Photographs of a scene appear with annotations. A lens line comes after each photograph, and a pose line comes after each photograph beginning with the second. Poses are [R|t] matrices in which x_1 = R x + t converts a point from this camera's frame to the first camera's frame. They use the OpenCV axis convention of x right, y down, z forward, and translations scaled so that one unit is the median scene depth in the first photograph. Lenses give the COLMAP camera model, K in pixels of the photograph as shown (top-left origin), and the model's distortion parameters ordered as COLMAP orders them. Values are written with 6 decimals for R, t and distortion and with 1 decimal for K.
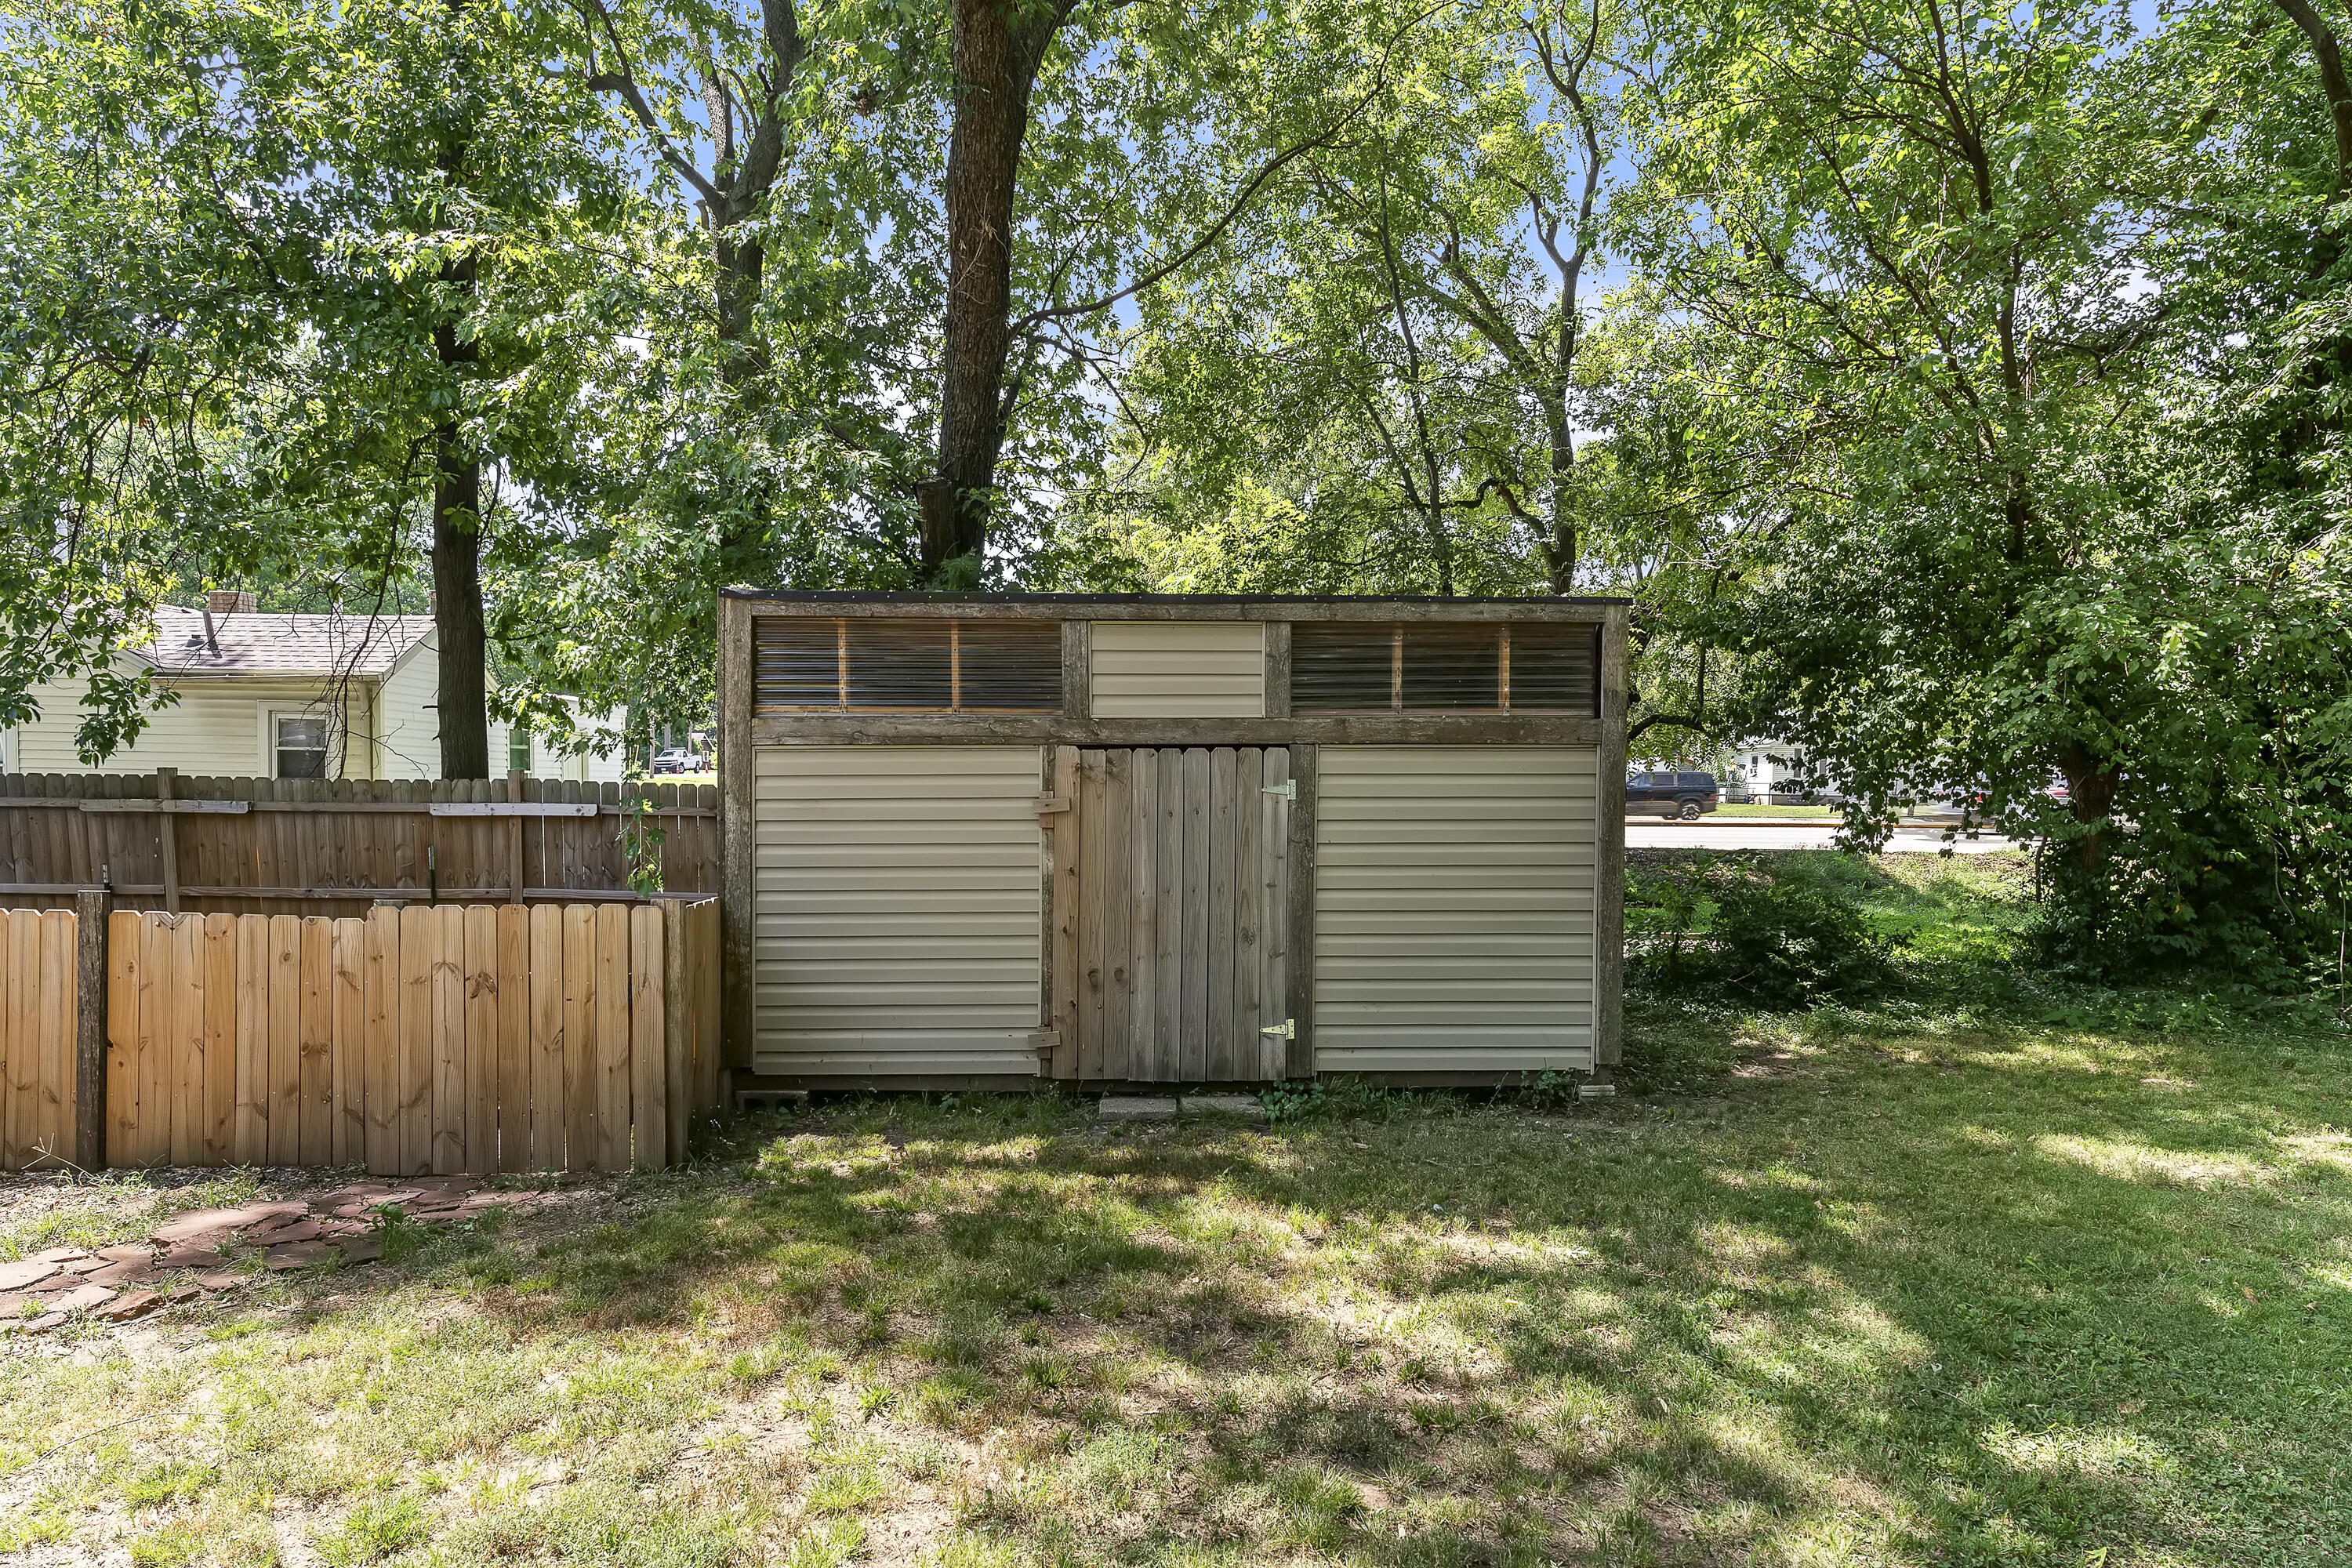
lens RADIAL K [[1379.1, 0, 1176.0], [0, 1379.1, 784.0], [0, 0, 1]] dist [-0.004210, 0.000253]
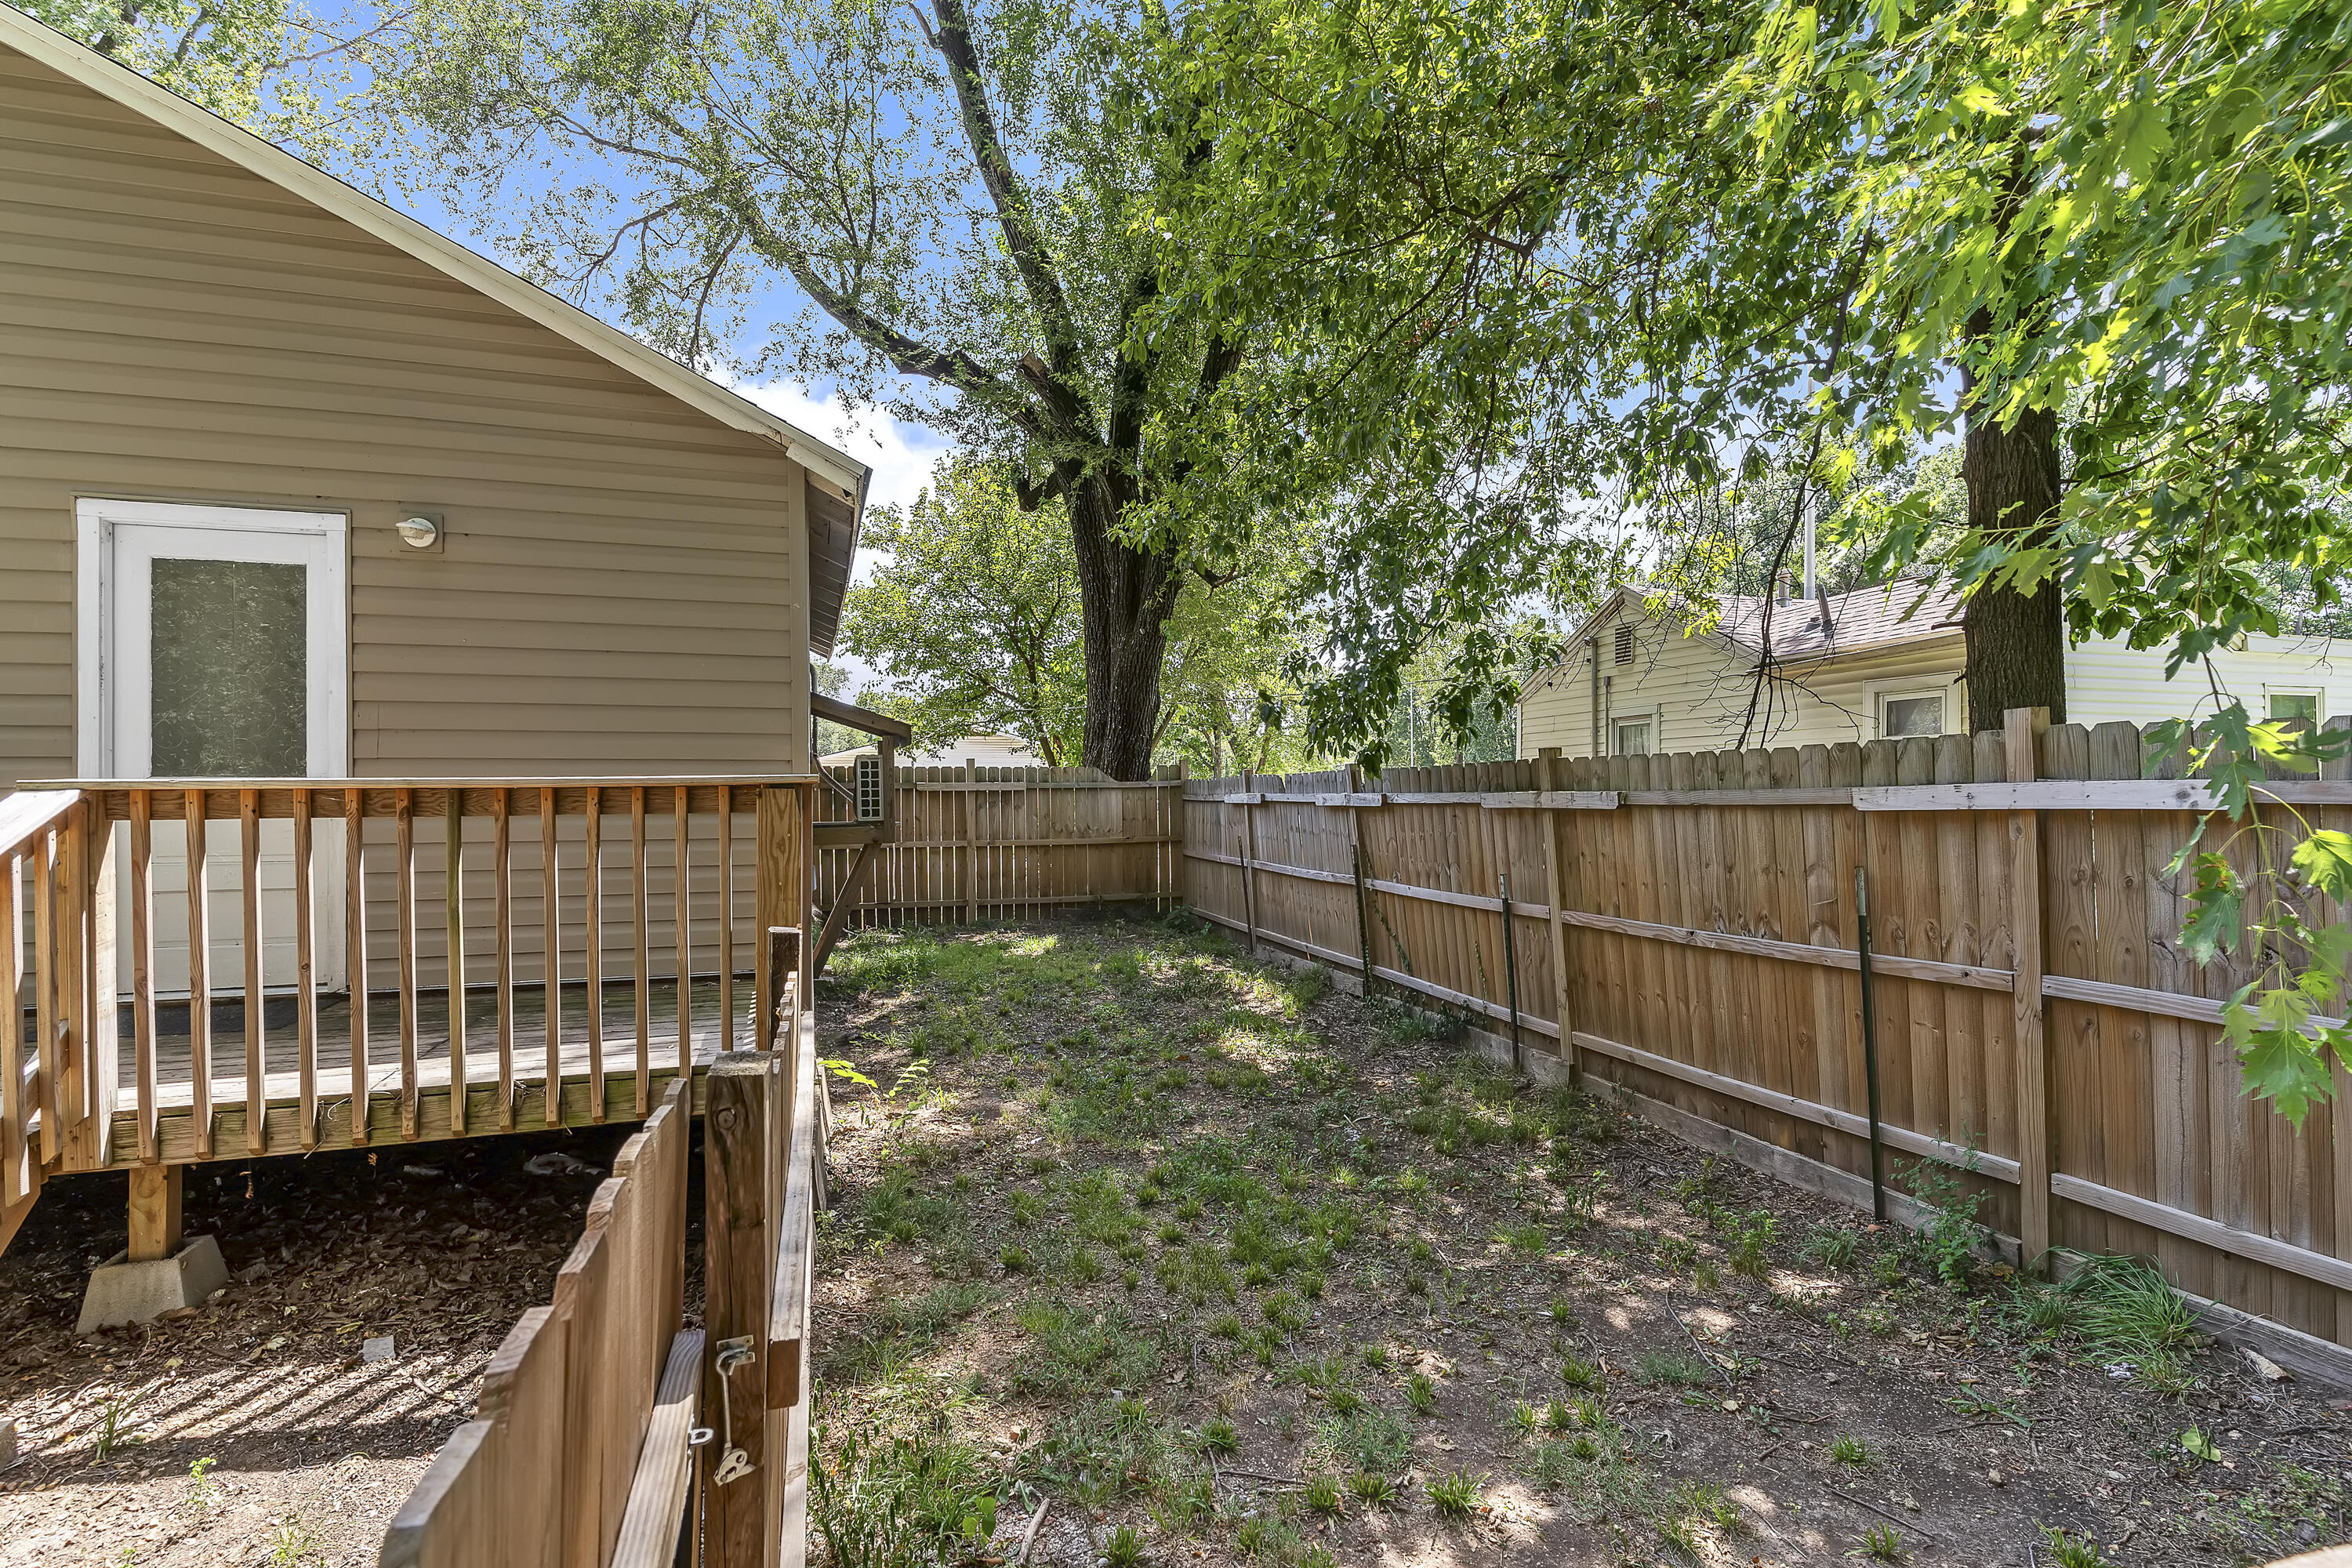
lens RADIAL K [[1112.5, 0, 1186.1], [0, 1112.5, 816.9], [0, 0, 1]] dist [0.000869, 0.000192]
pose [[0.269195, -0.000880, -0.963085, -0.275374], [0.010895, 0.999938, 0.002132, 0.028809], [0.963024, -0.011066, 0.269188, 0.860013]]
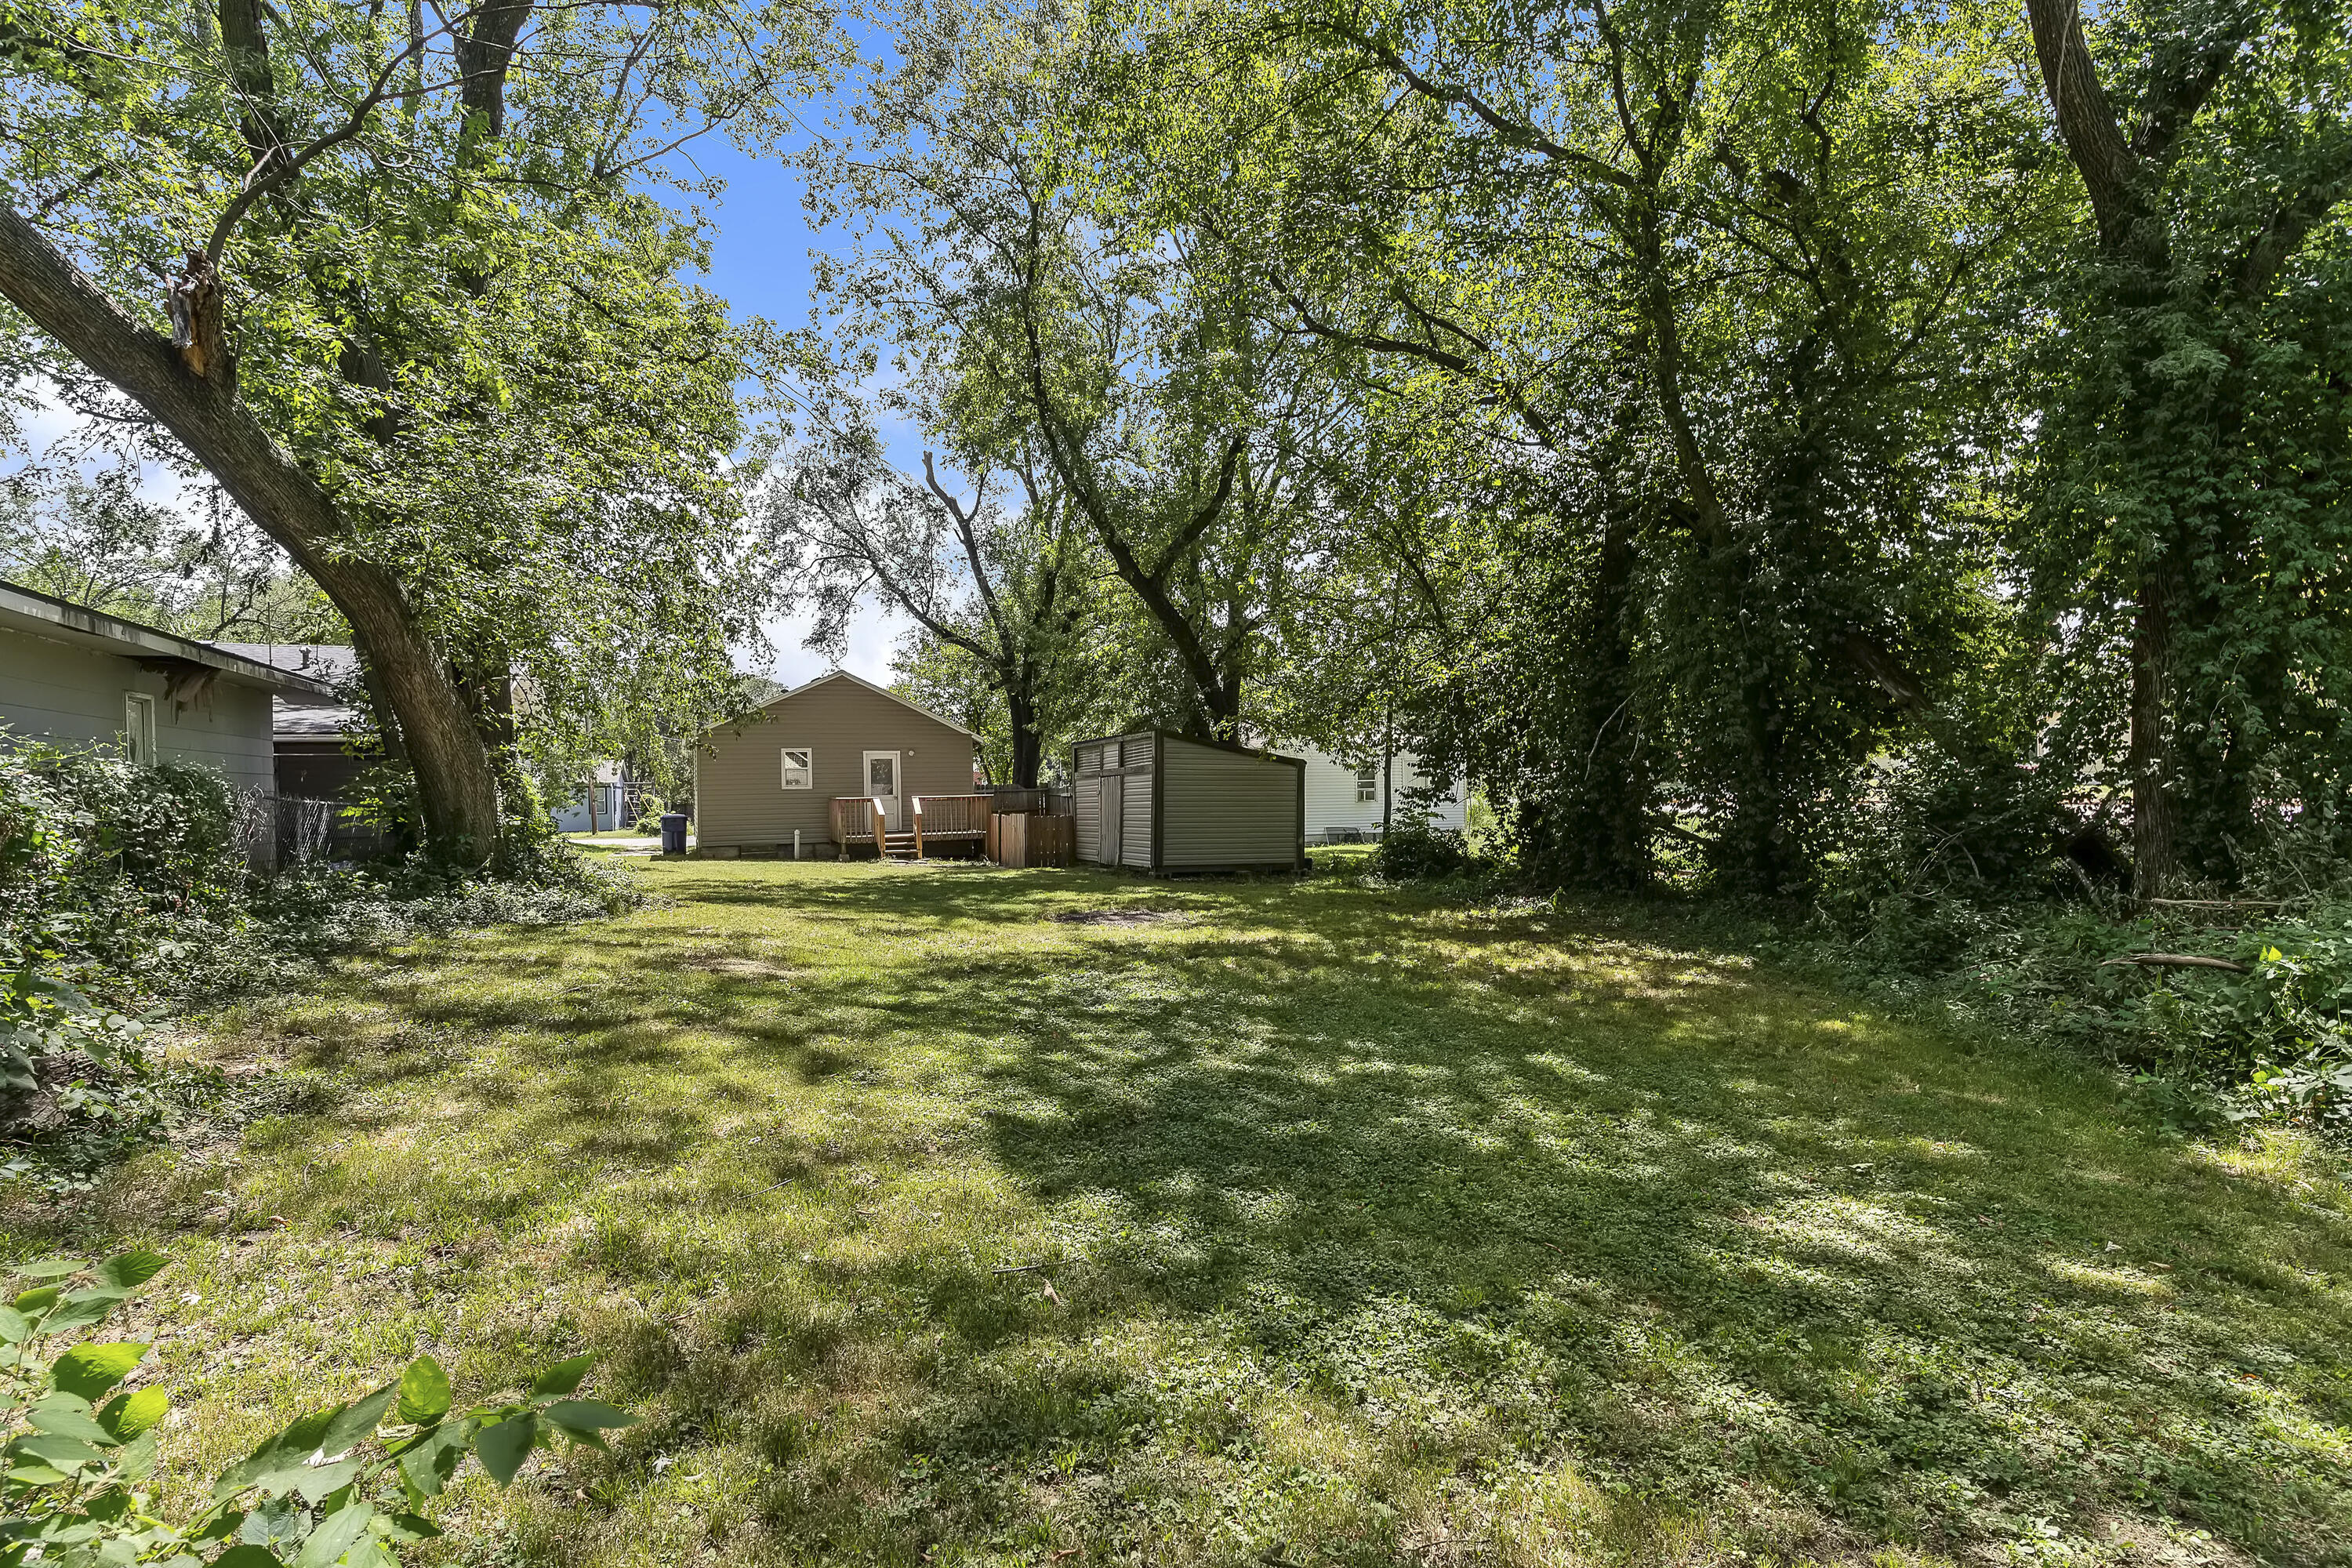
lens RADIAL K [[1131.0, 0, 1169.5], [0, 1131.0, 777.1], [0, 0, 1]] dist [0.001790, 0.000556]
pose [[0.355916, -0.020827, -0.934286, 2.886913], [0.015974, 0.999741, -0.016201, 0.024464], [0.934381, -0.009158, 0.356157, 0.058329]]
